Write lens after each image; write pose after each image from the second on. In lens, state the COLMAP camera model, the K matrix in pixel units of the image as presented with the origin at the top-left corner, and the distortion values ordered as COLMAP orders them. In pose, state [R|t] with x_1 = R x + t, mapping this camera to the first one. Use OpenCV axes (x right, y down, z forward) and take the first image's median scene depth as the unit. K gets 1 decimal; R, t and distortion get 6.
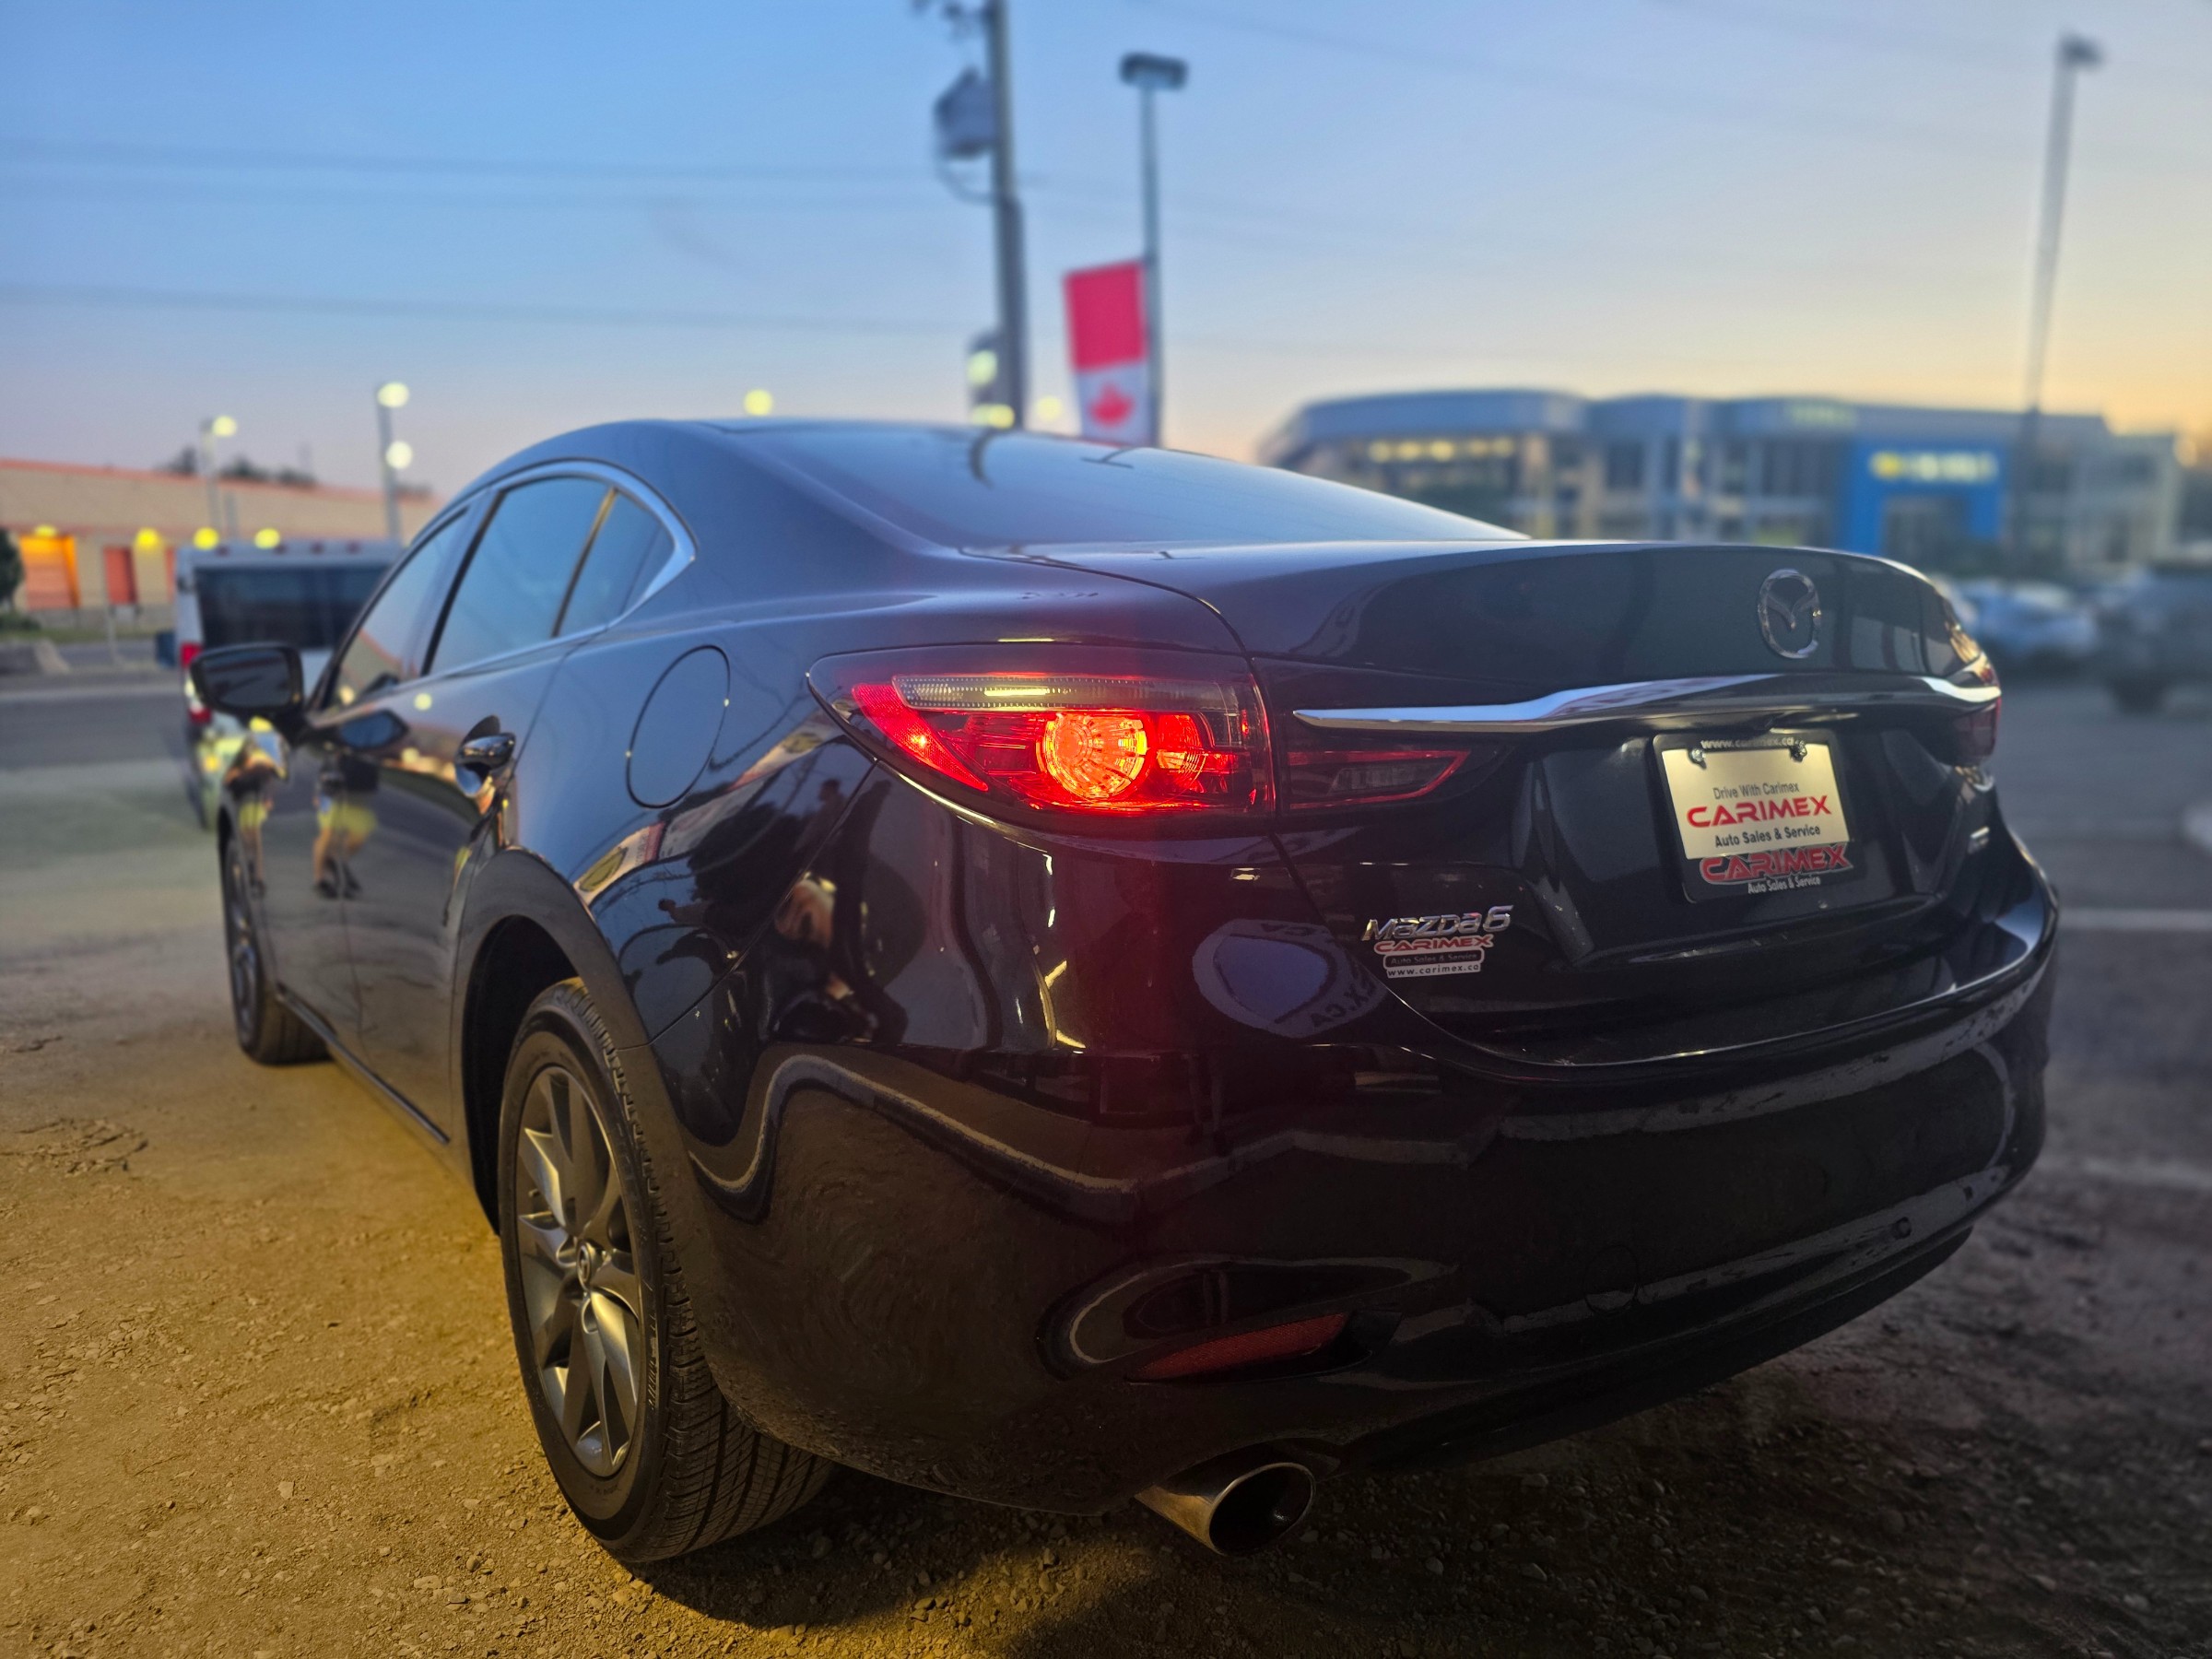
lens RADIAL K [[1519.8, 0, 1143.4], [0, 1519.8, 828.9], [0, 0, 1]] dist [0.051294, -0.003185]
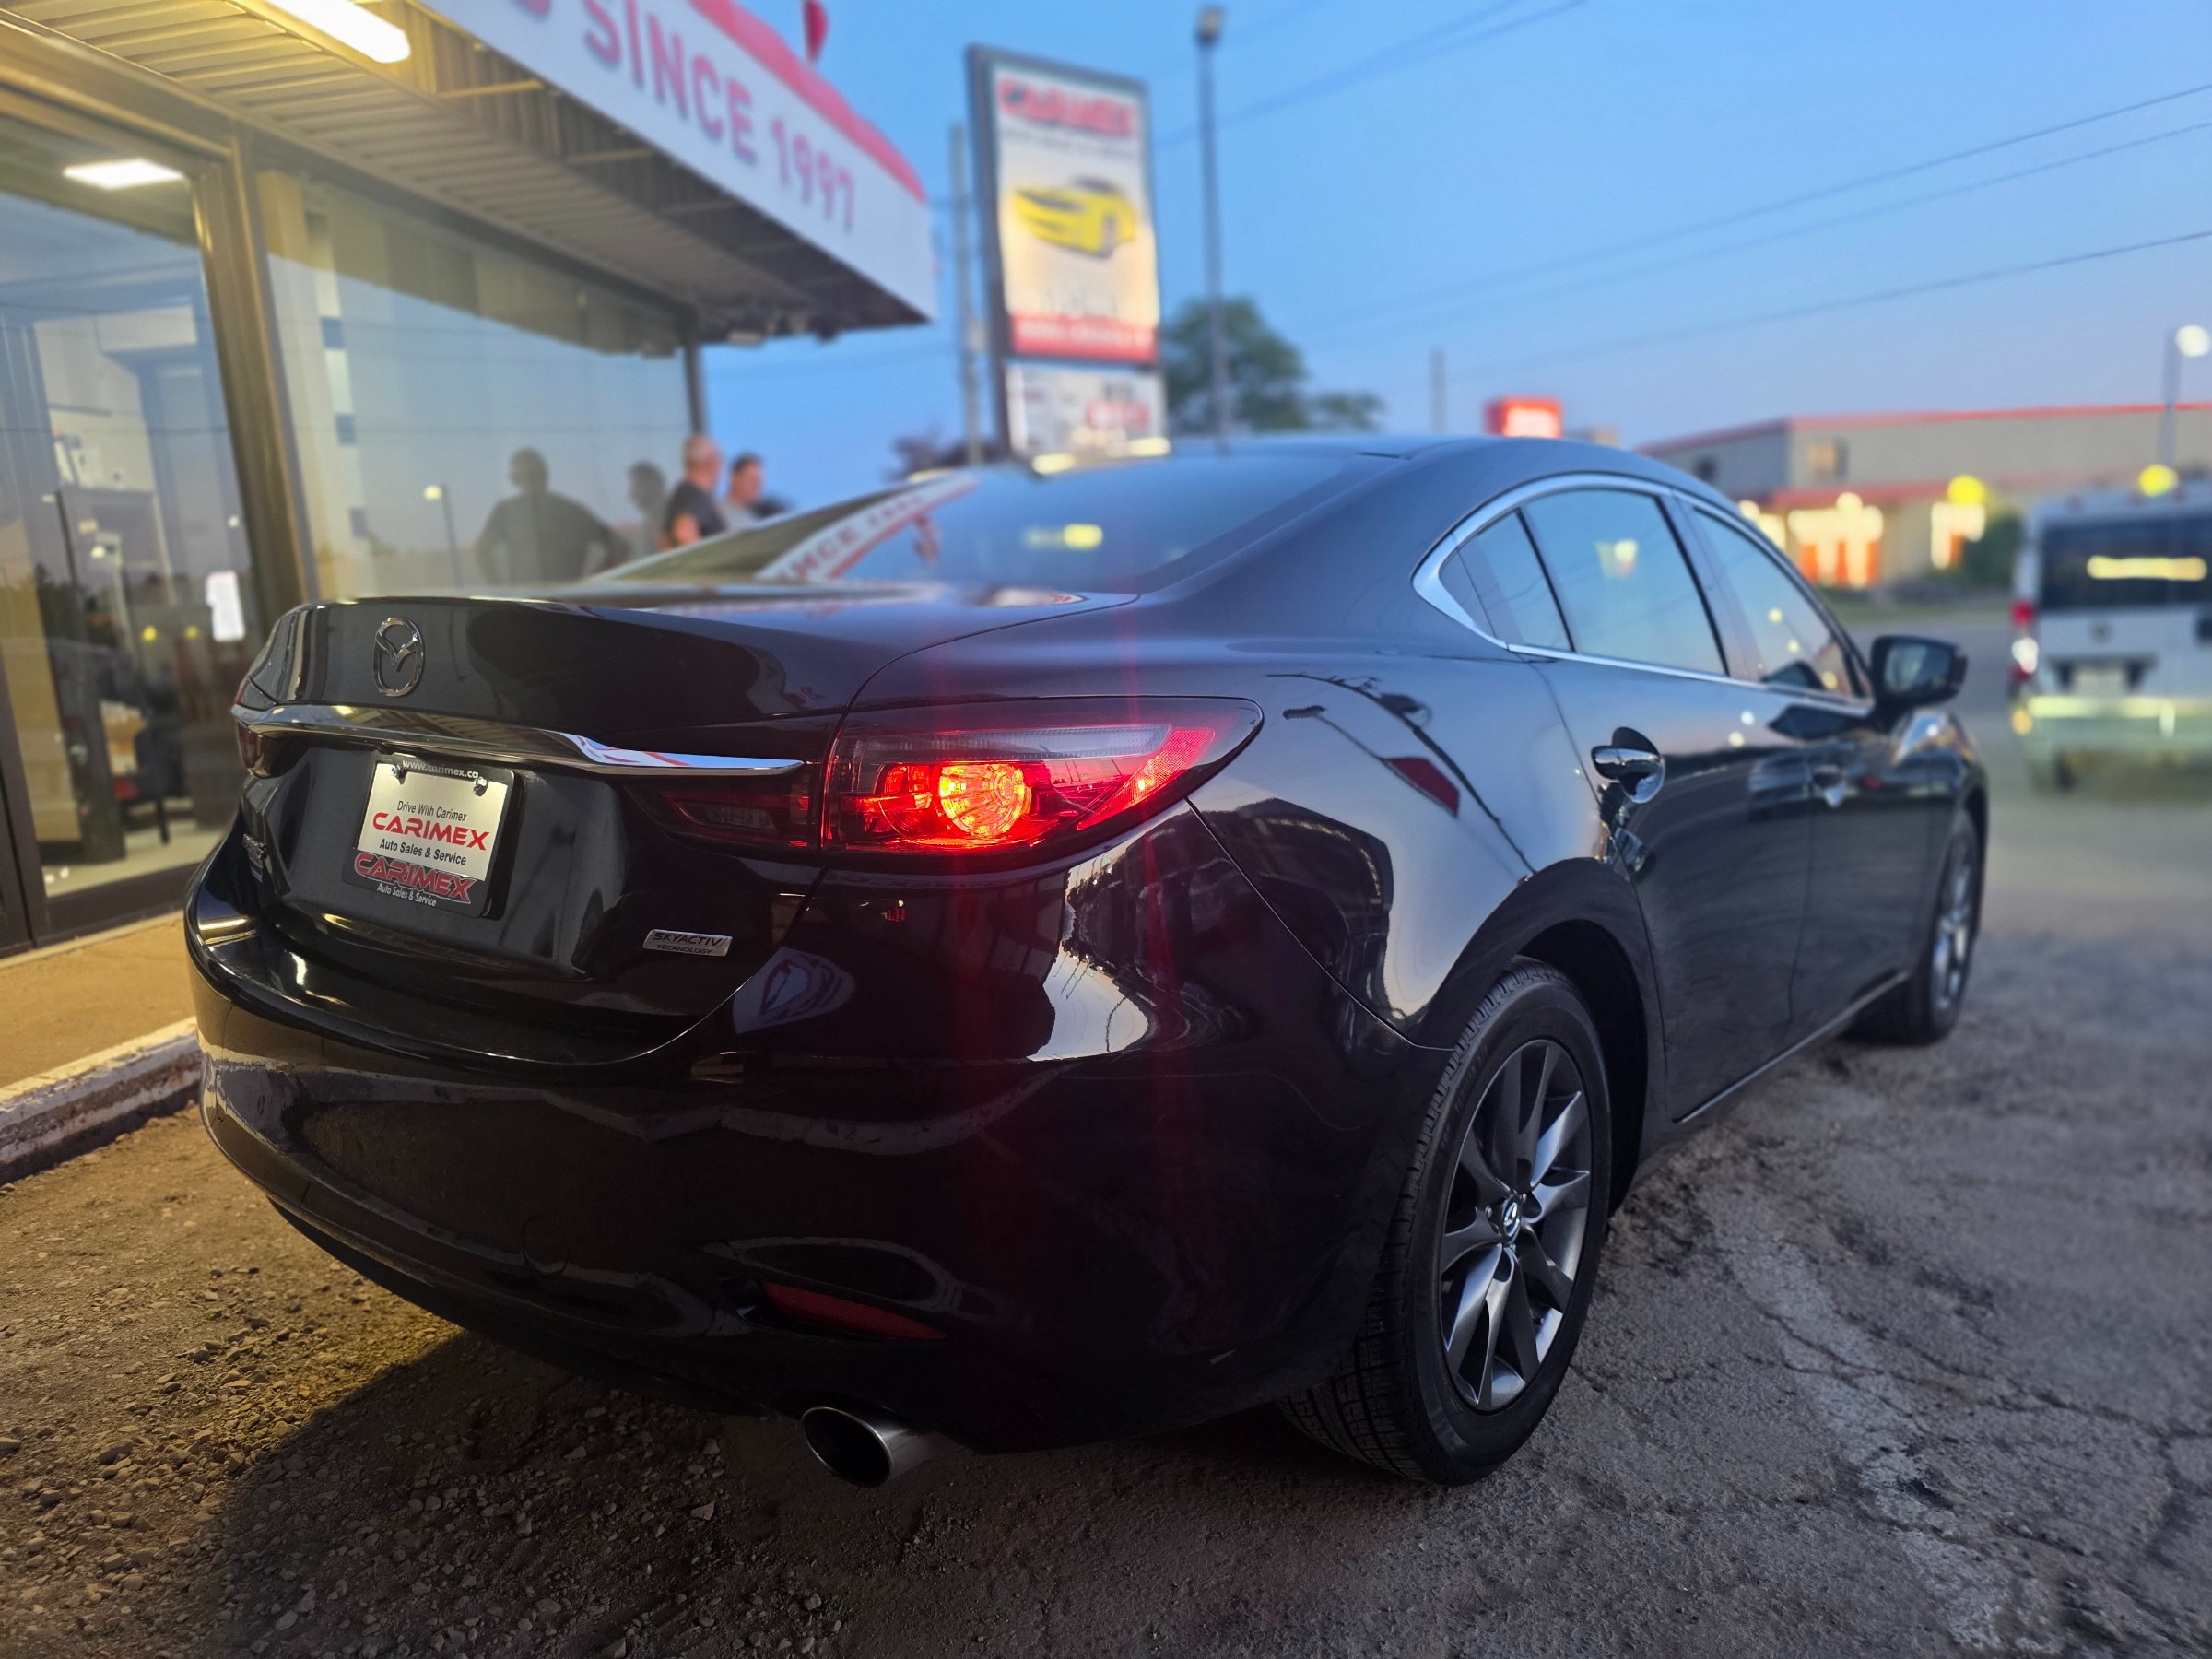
lens RADIAL K [[1519.8, 0, 1143.4], [0, 1519.8, 828.9], [0, 0, 1]] dist [0.051294, -0.003185]
pose [[0.254315, 0.145216, -0.956157, 1.646063], [-0.107571, 0.986775, 0.121255, -0.209828], [0.961120, 0.072018, 0.266573, 1.221254]]
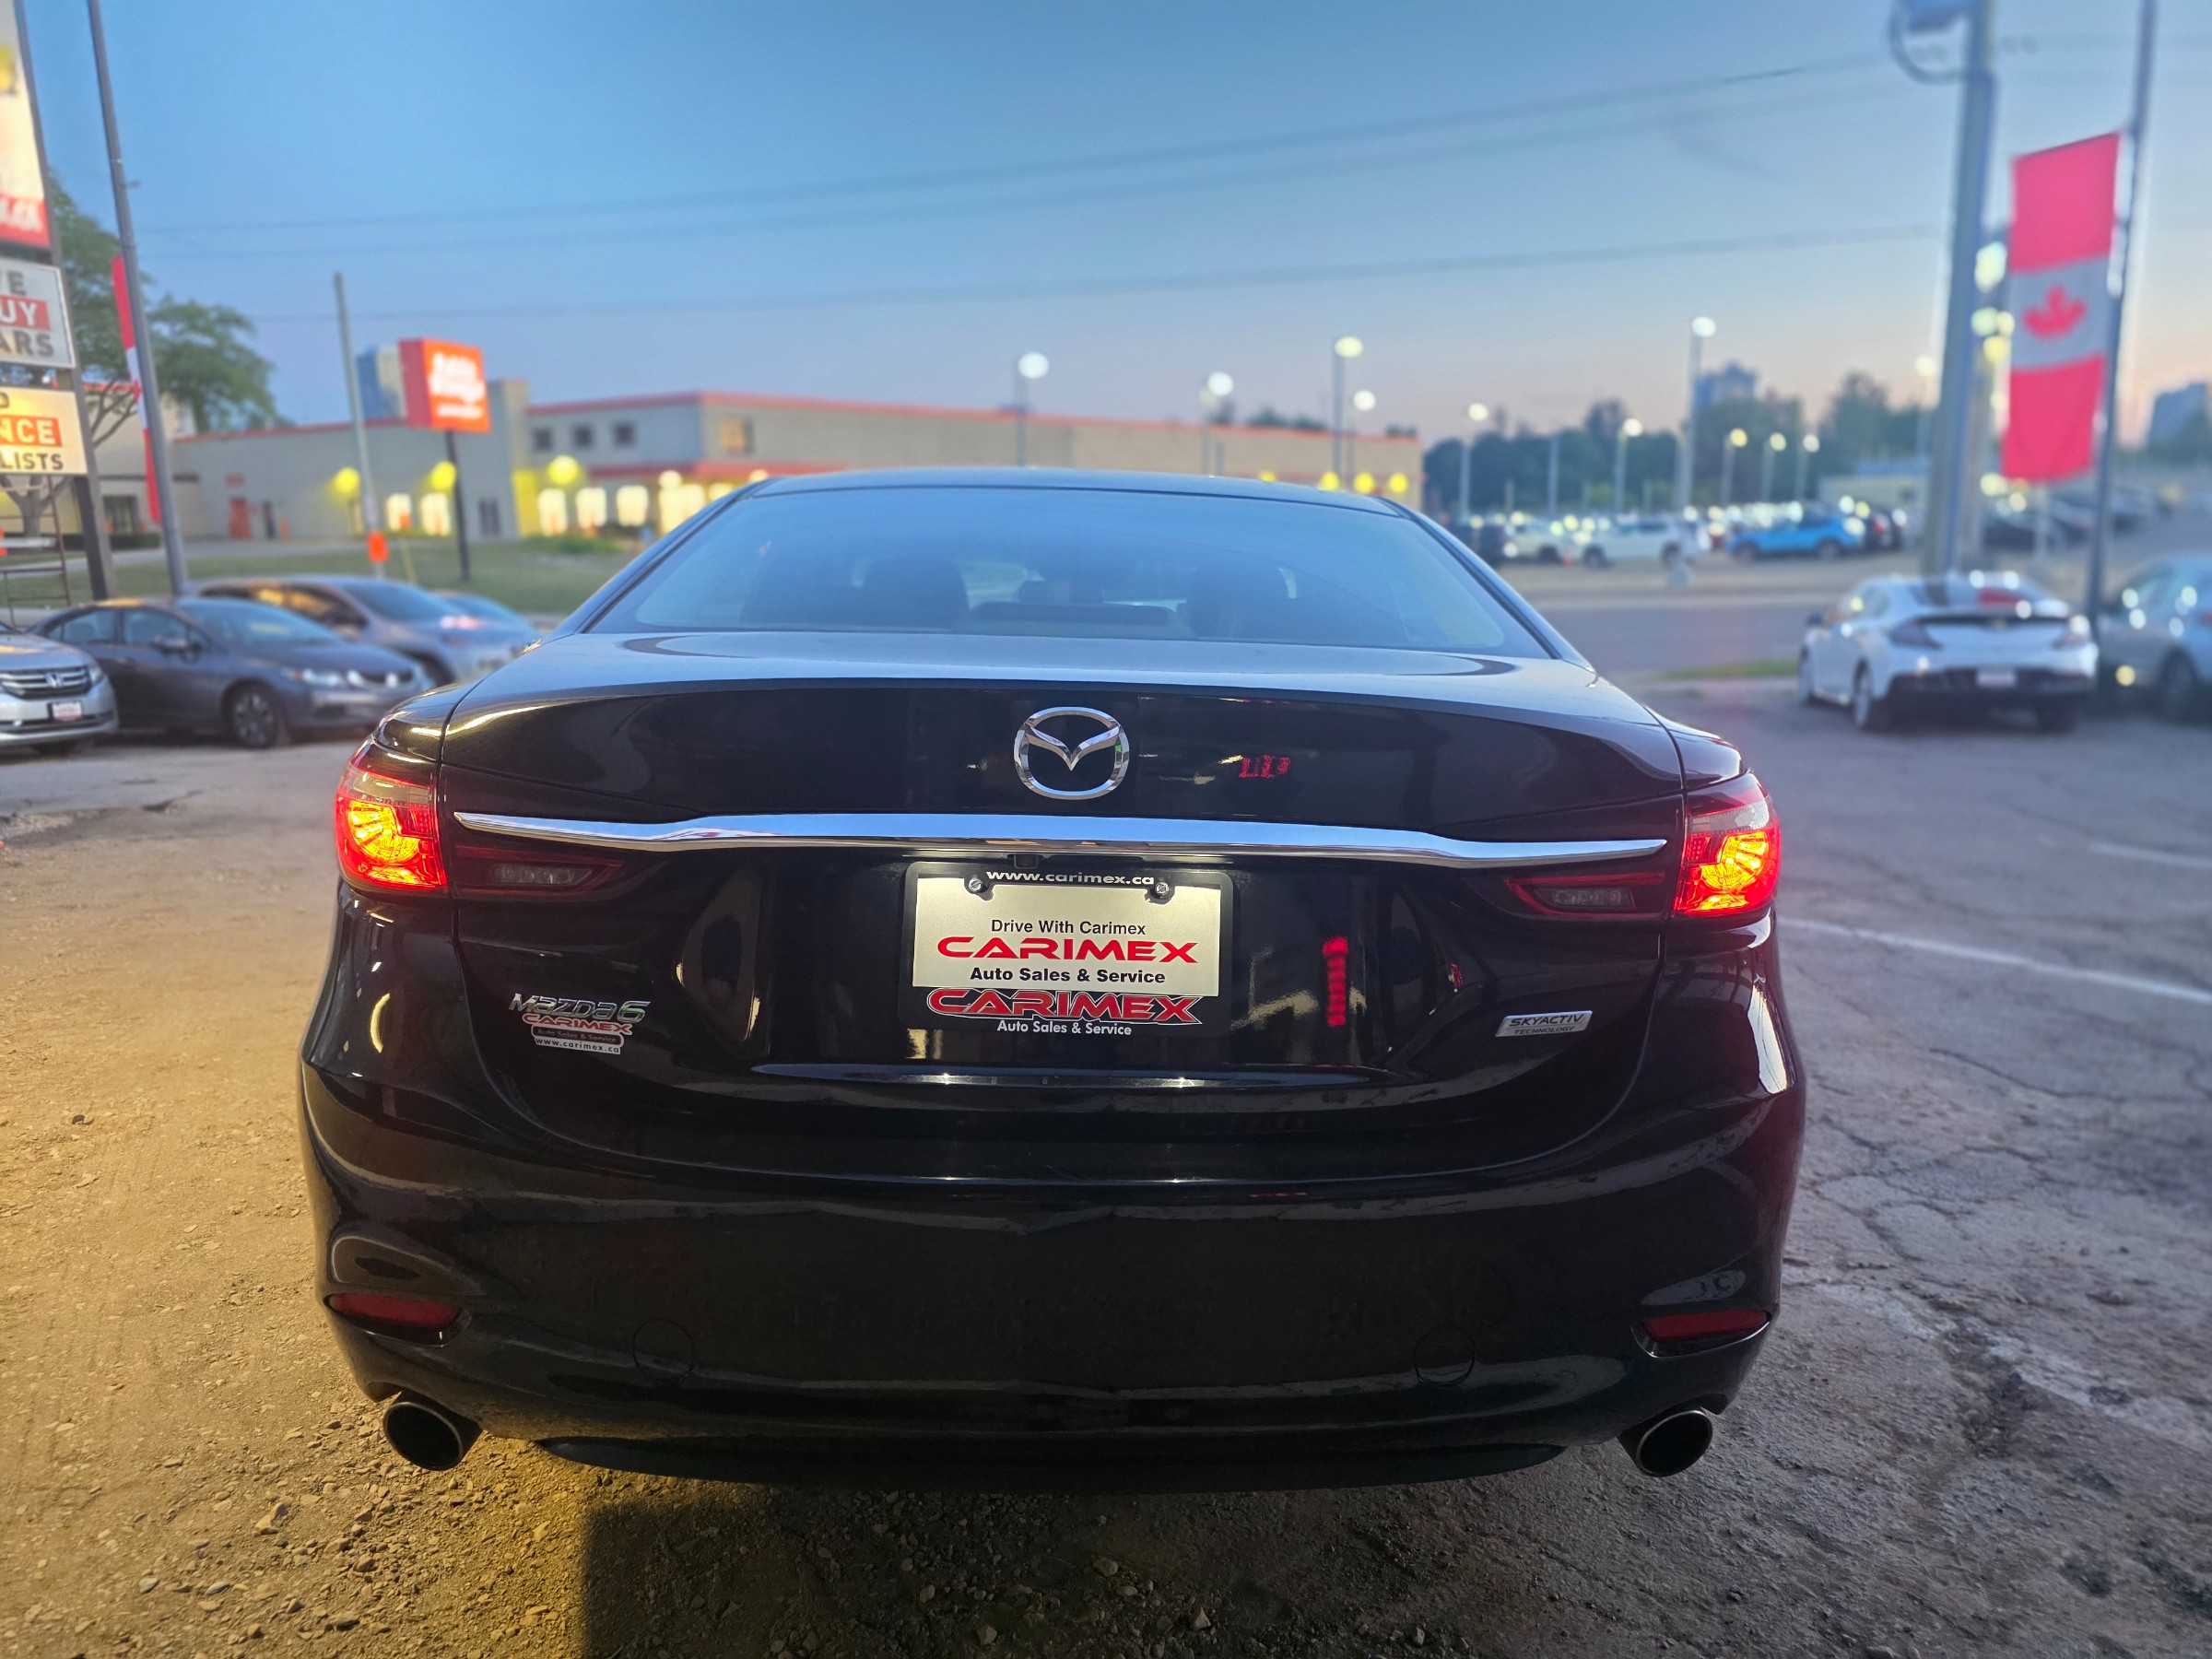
lens RADIAL K [[1519.8, 0, 1143.4], [0, 1519.8, 828.9], [0, 0, 1]] dist [0.051294, -0.003185]
pose [[0.822528, 0.119002, -0.556136, 0.982071], [-0.094206, 0.992864, 0.073121, -0.164484], [0.560868, -0.007753, 0.827869, 0.232601]]
